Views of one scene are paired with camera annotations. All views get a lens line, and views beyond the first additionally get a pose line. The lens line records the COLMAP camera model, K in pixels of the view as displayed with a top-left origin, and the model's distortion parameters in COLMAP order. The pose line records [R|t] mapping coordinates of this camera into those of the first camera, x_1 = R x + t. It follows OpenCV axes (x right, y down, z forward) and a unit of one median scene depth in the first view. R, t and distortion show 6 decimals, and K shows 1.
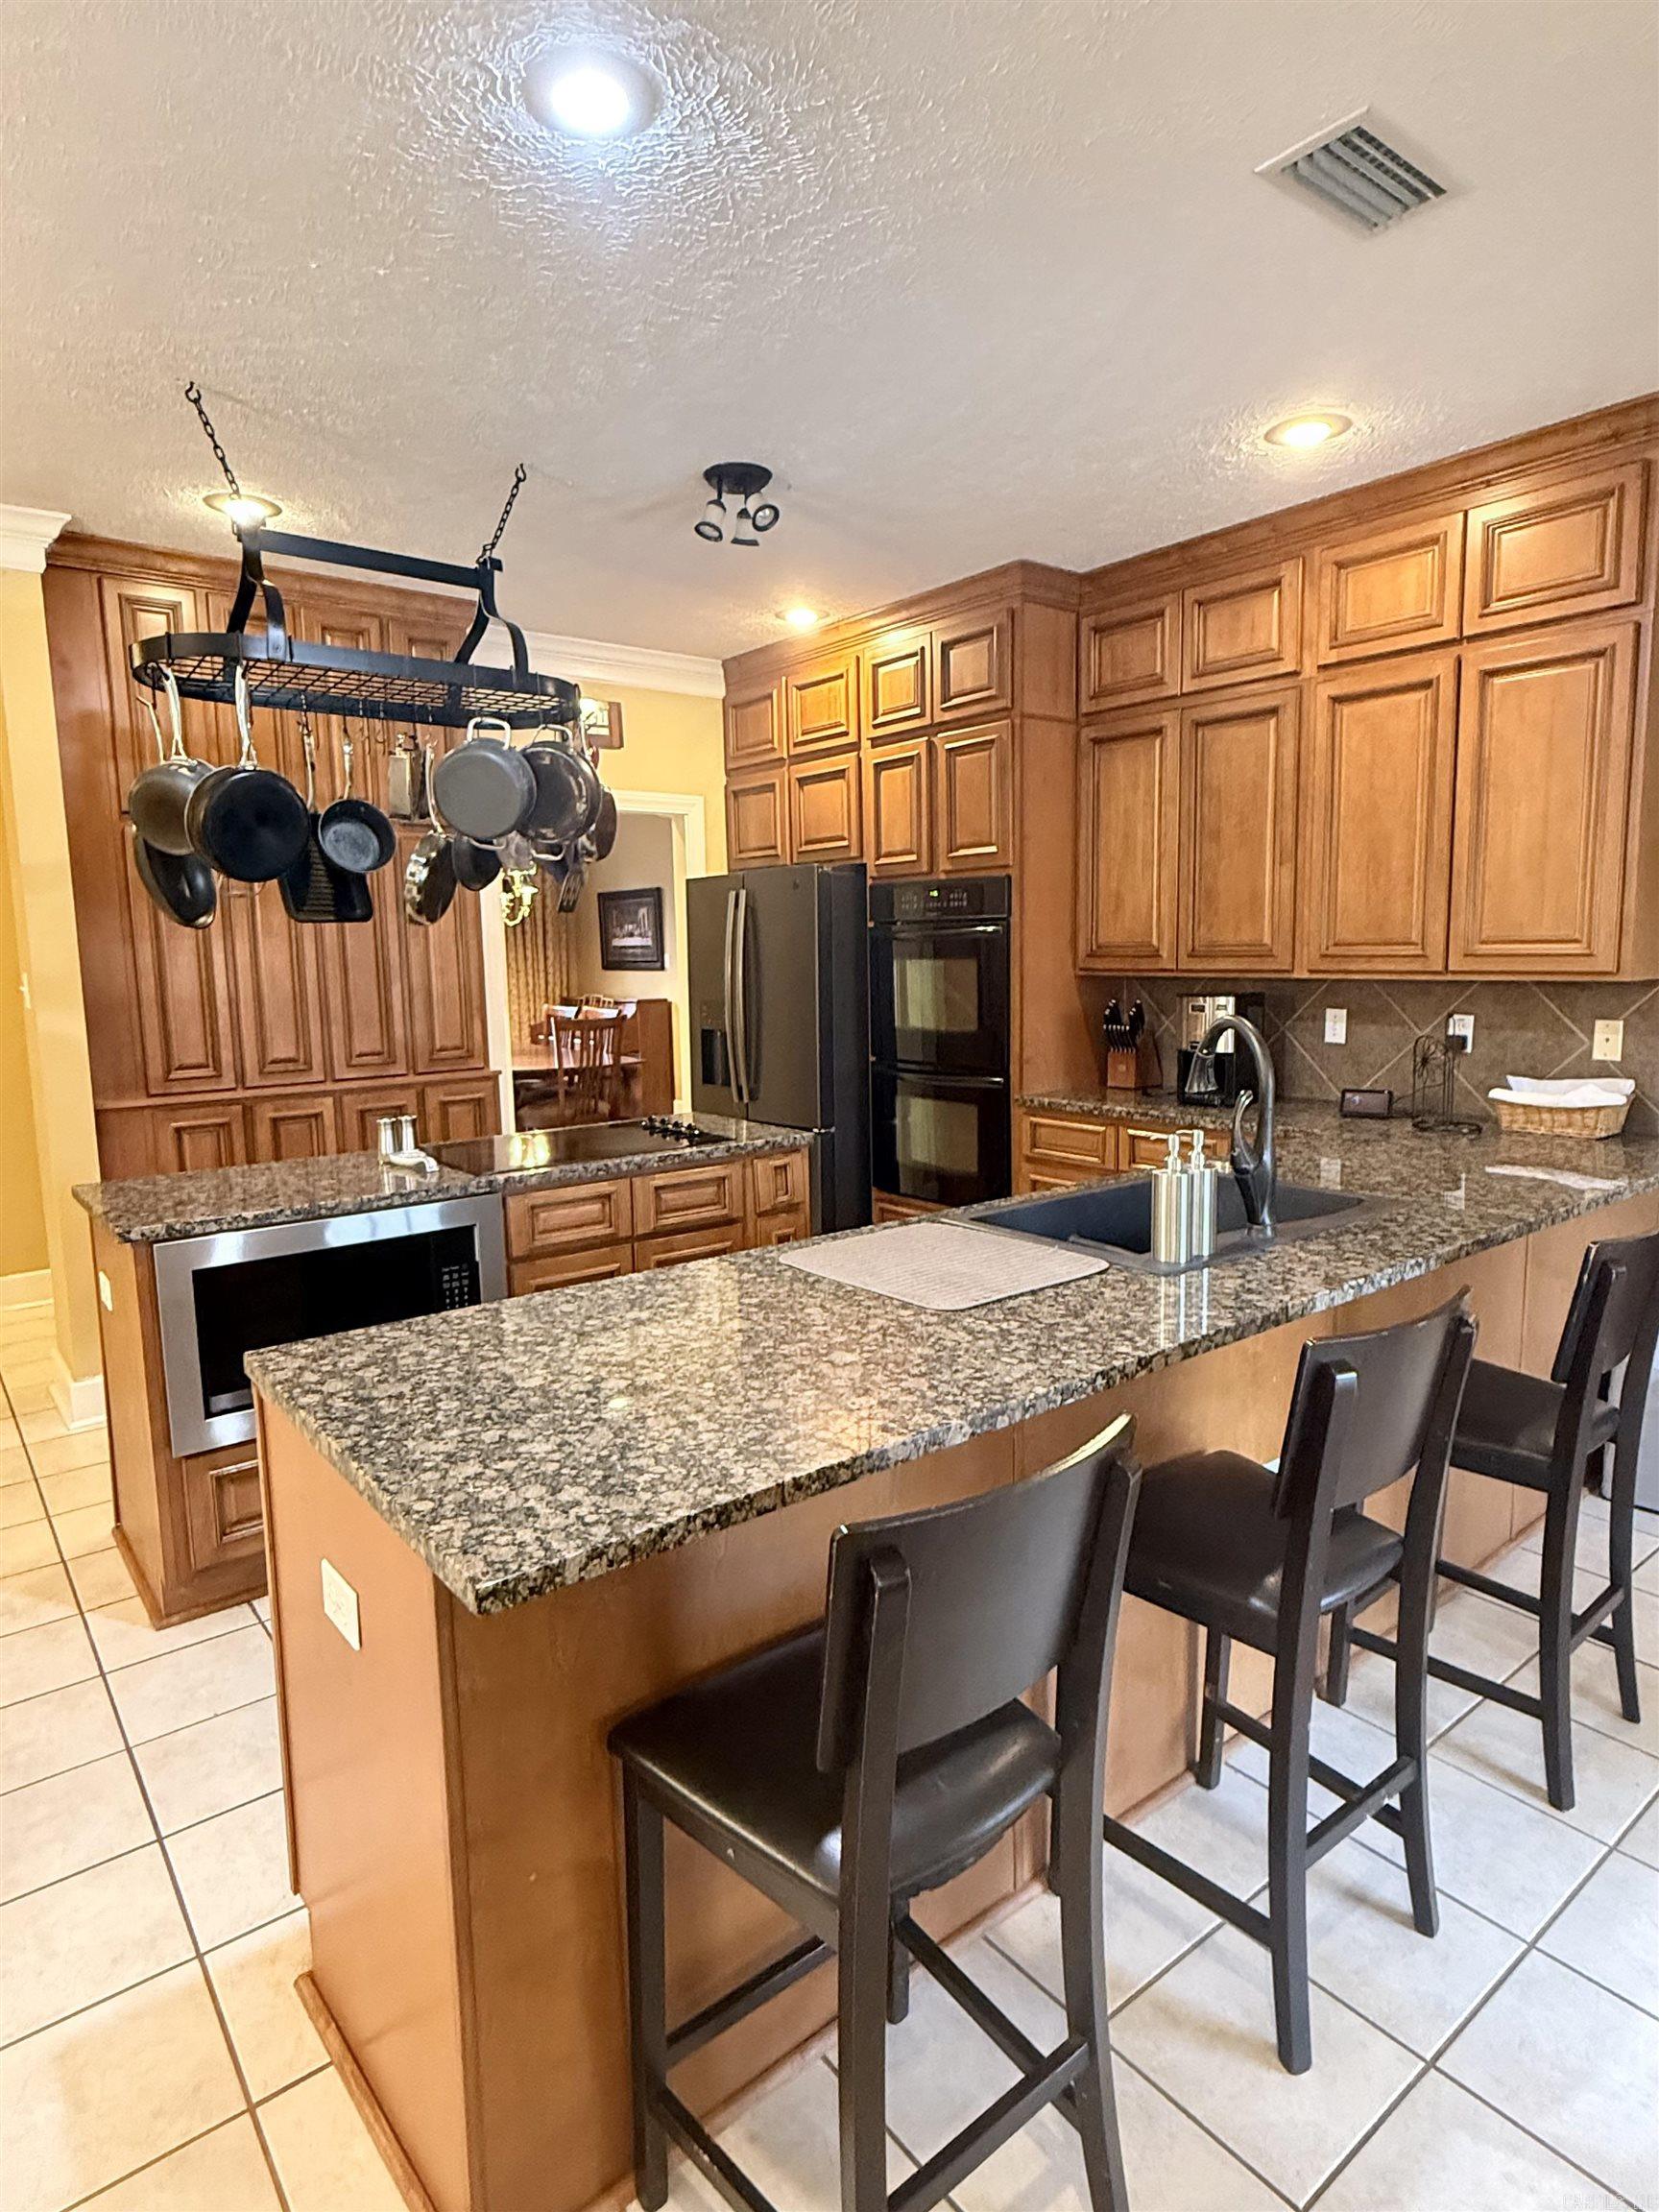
lens RADIAL K [[1228.1, 0, 829.5], [0, 1228.1, 1106.0], [0, 0, 1]] dist [-0.000821, 0.000290]
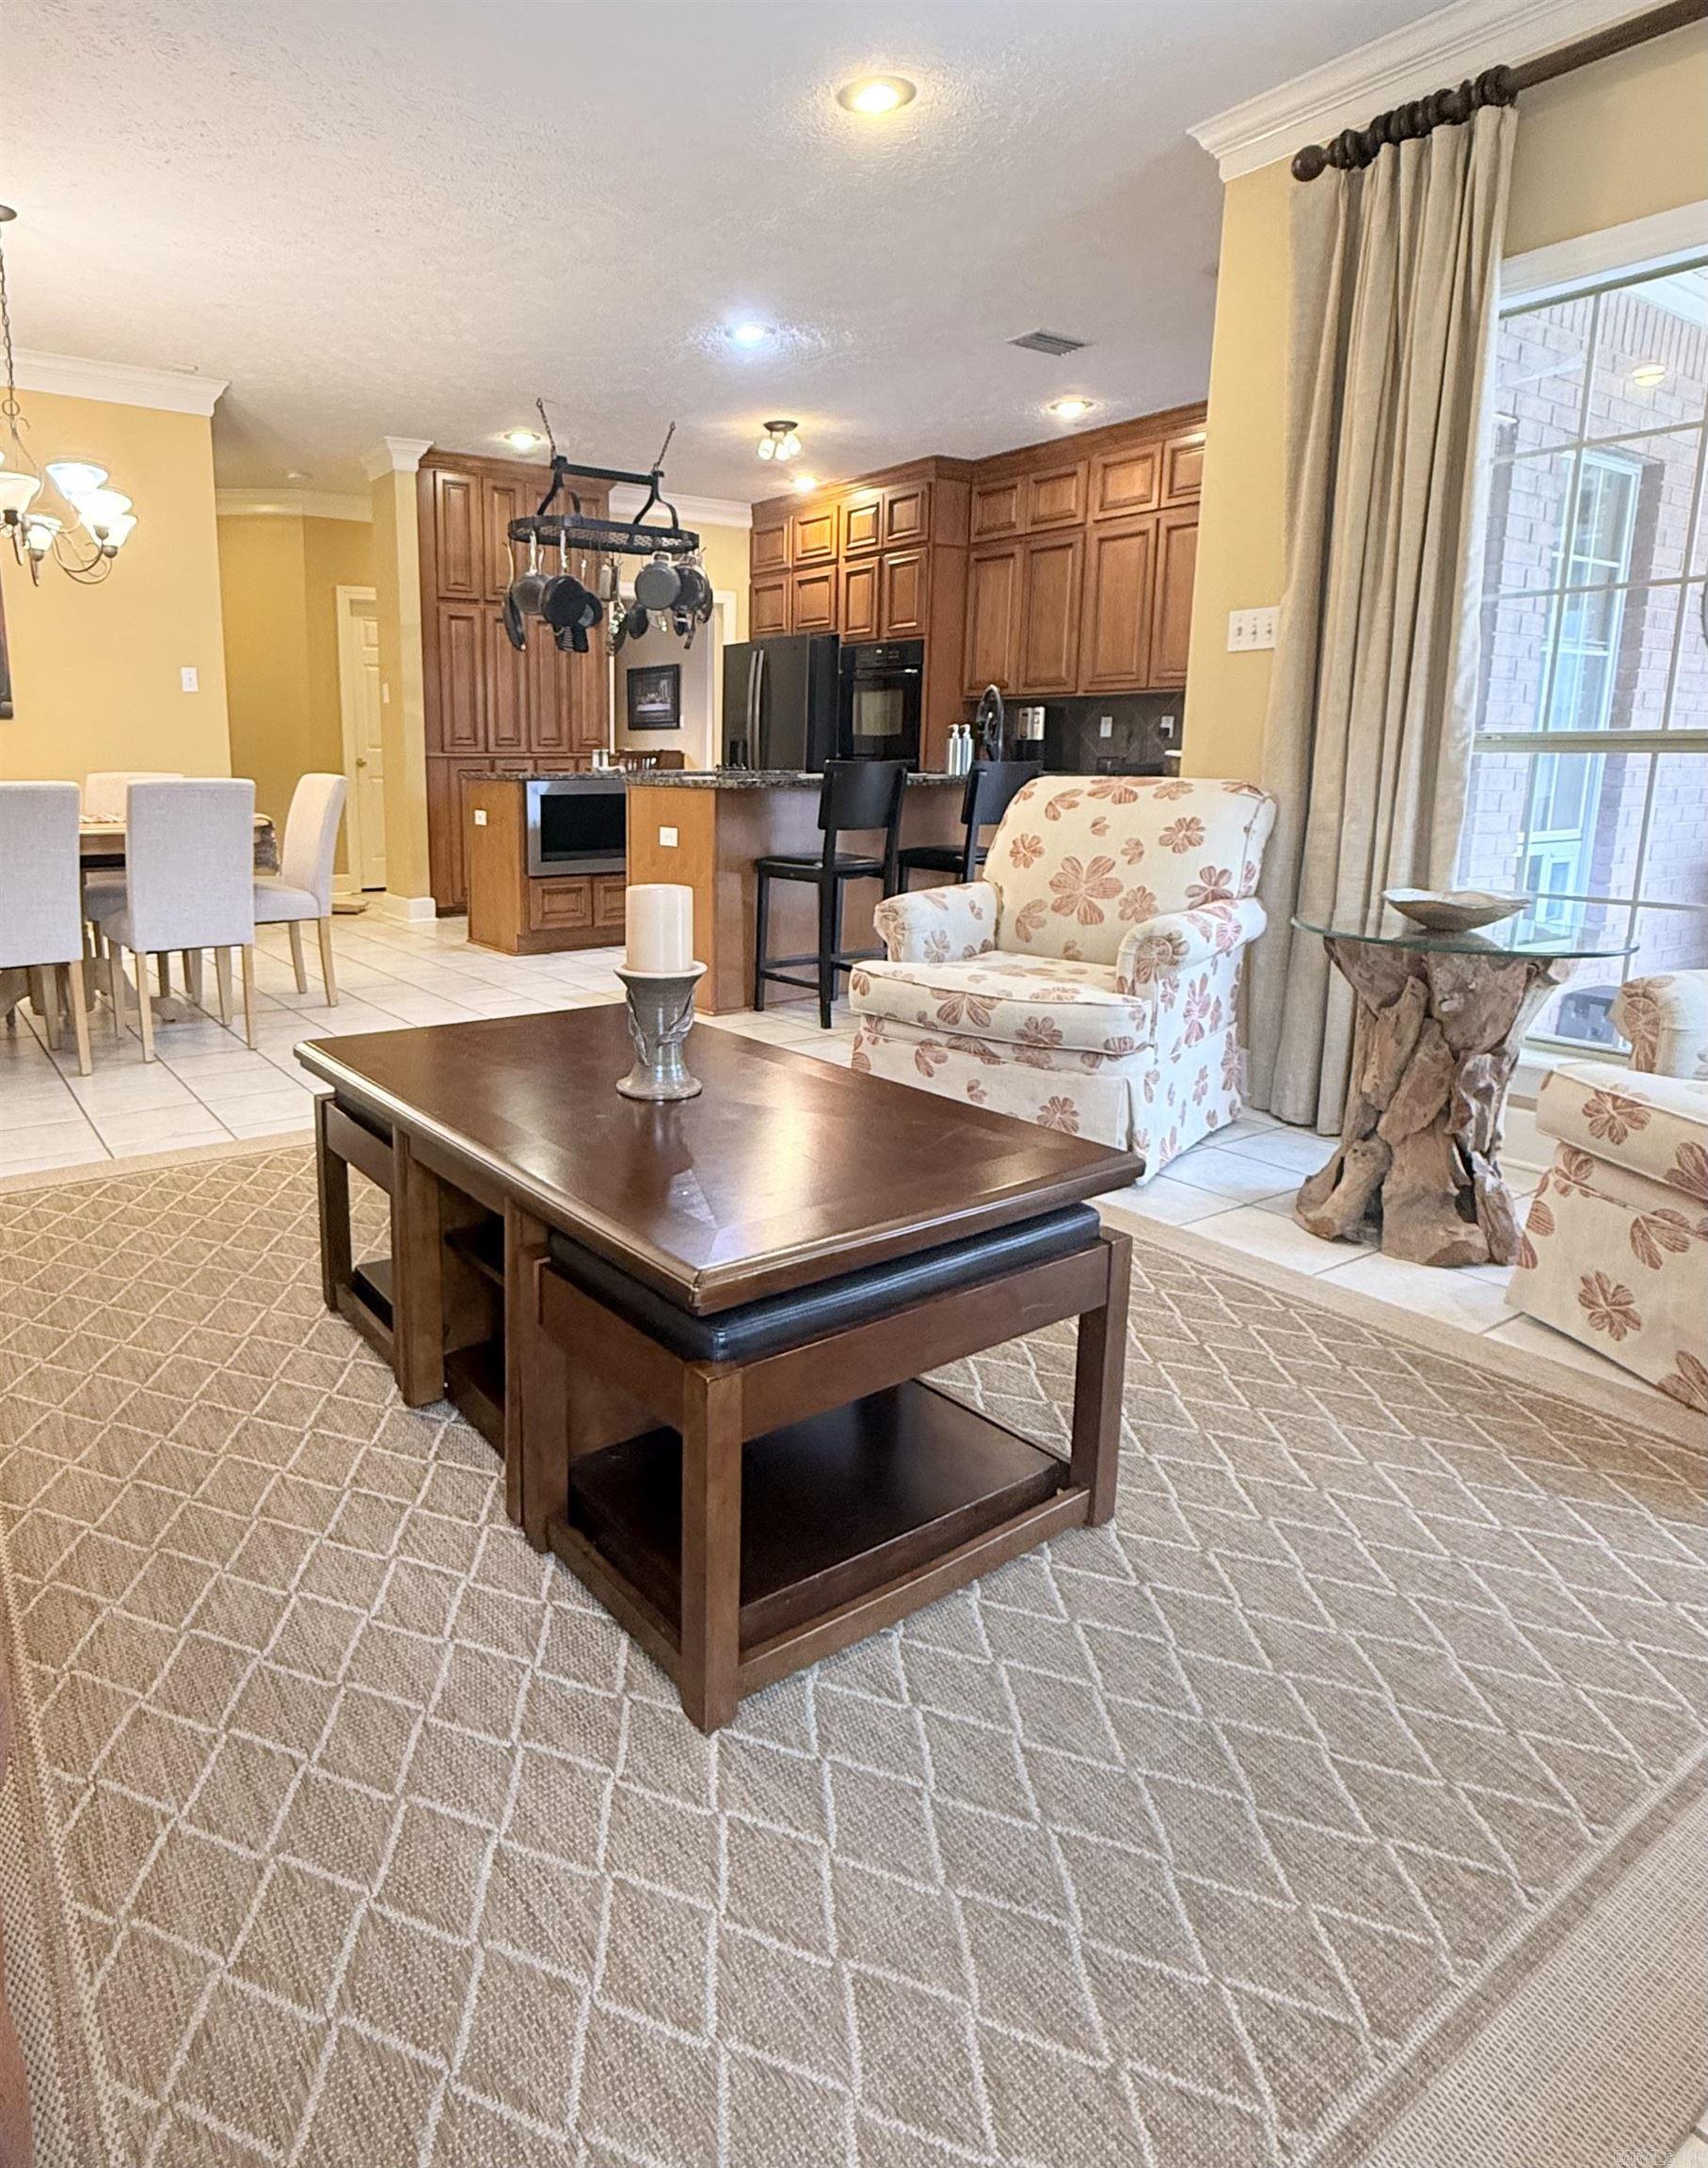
lens RADIAL K [[1261.3, 0, 664.7], [0, 1261.3, 971.0], [0, 0, 1]] dist [0.004544, 0.000715]
pose [[0.994428, 0.036628, -0.098851, -0.021364], [-0.032473, 0.998534, 0.043317, 0.214356], [0.100293, -0.039865, 0.994159, -0.822940]]
